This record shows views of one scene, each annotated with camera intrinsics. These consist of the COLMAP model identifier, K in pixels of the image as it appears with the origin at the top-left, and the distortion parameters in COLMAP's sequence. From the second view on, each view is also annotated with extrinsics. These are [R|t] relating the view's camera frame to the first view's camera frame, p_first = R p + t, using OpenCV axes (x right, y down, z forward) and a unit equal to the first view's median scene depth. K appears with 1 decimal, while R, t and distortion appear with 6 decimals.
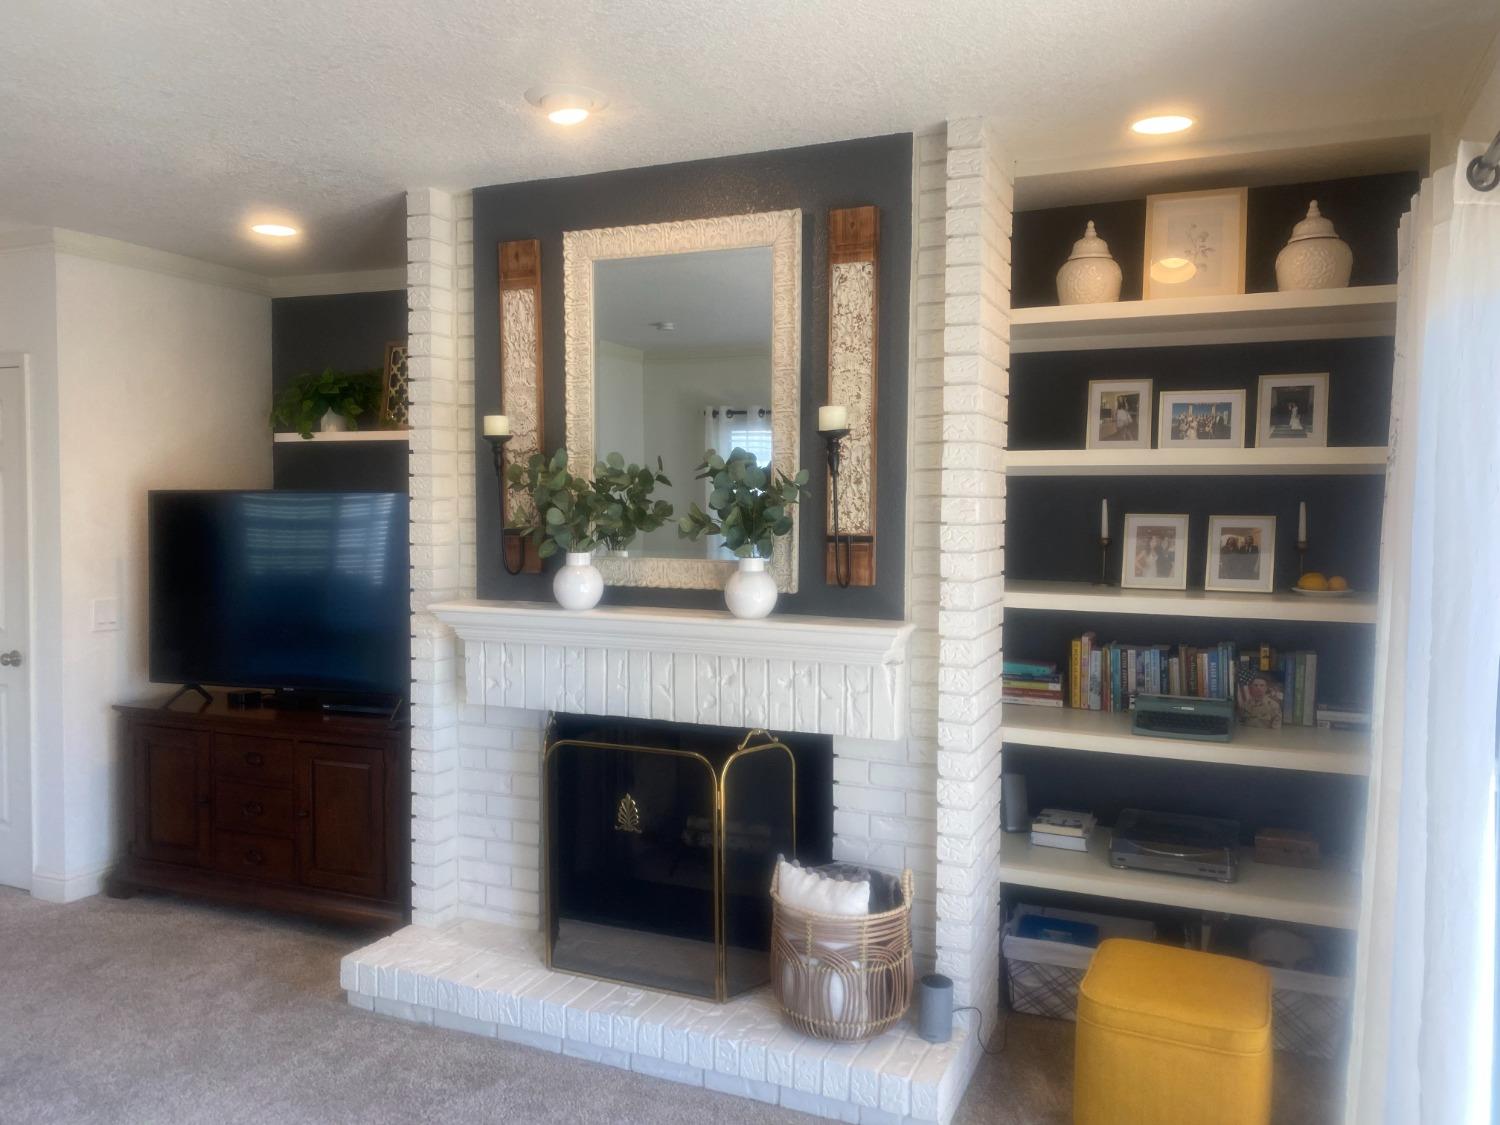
lens RADIAL K [[1146.3, 0, 749.6], [0, 1146.3, 559.6], [0, 0, 1]] dist [0.016049, 0.003136]
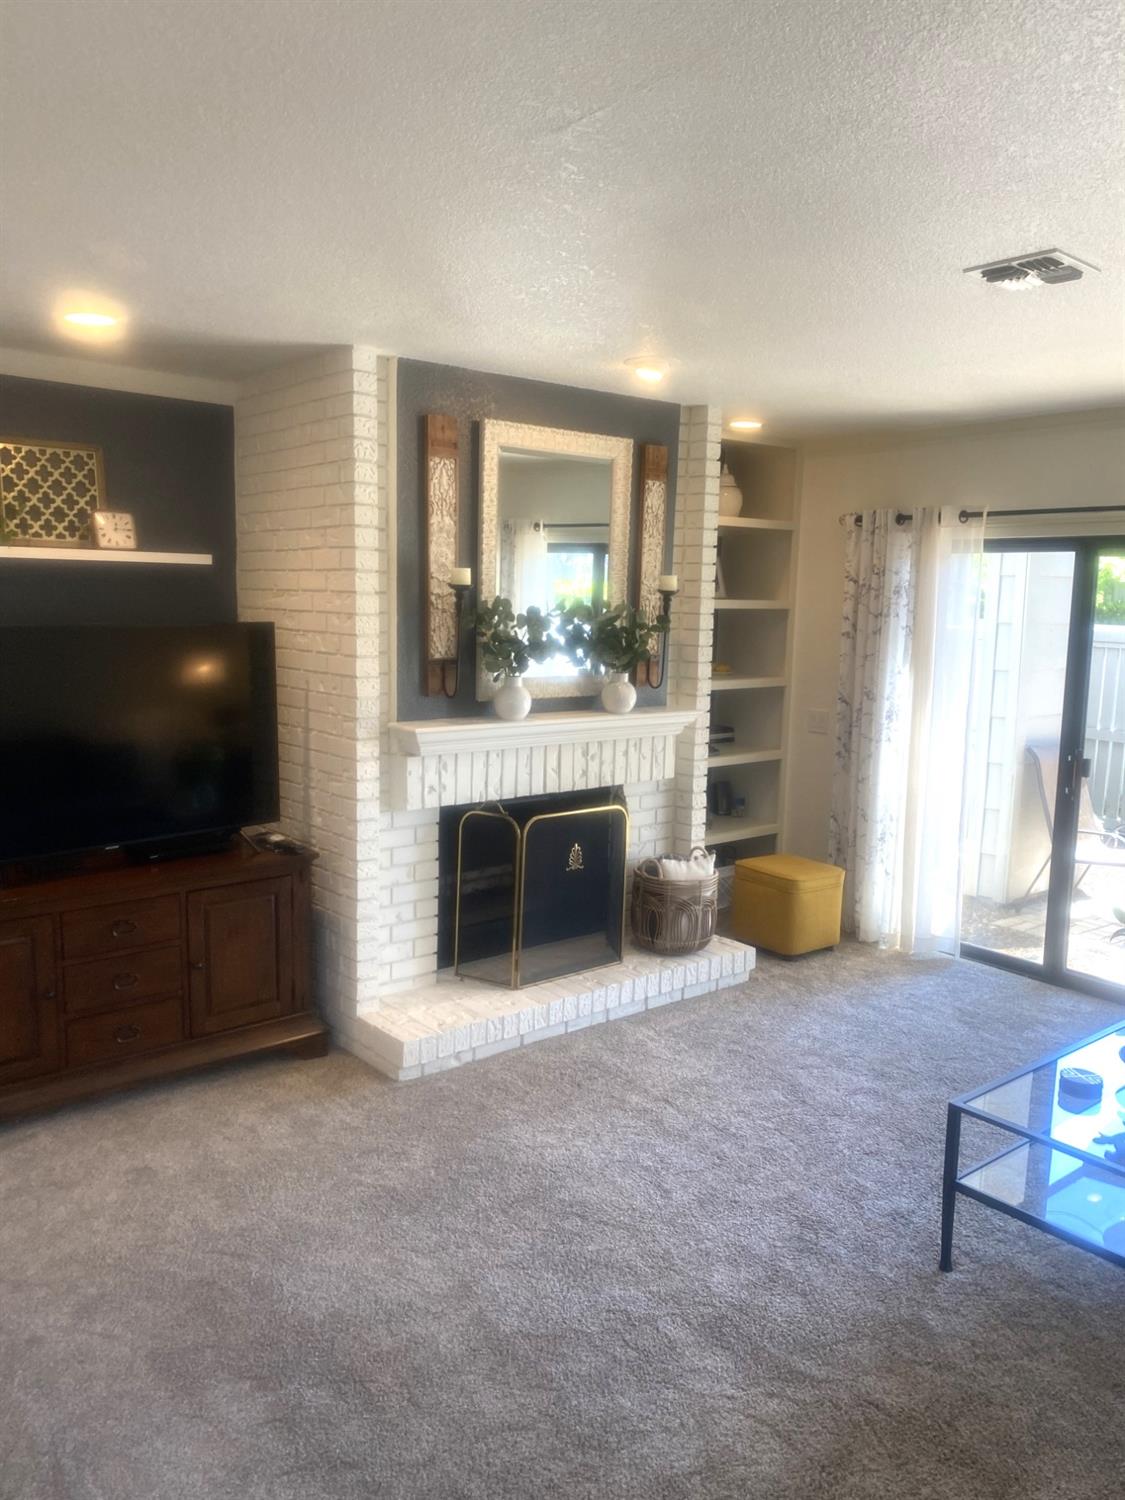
lens RADIAL K [[1146.3, 0, 558.9], [0, 1146.3, 754.4], [0, 0, 1]] dist [0.016049, 0.003136]
pose [[0.449414, -0.128166, 0.884082, -1.240476], [0.020798, 0.990887, 0.133077, -0.087101], [-0.893081, -0.041419, 0.447985, 0.350656]]
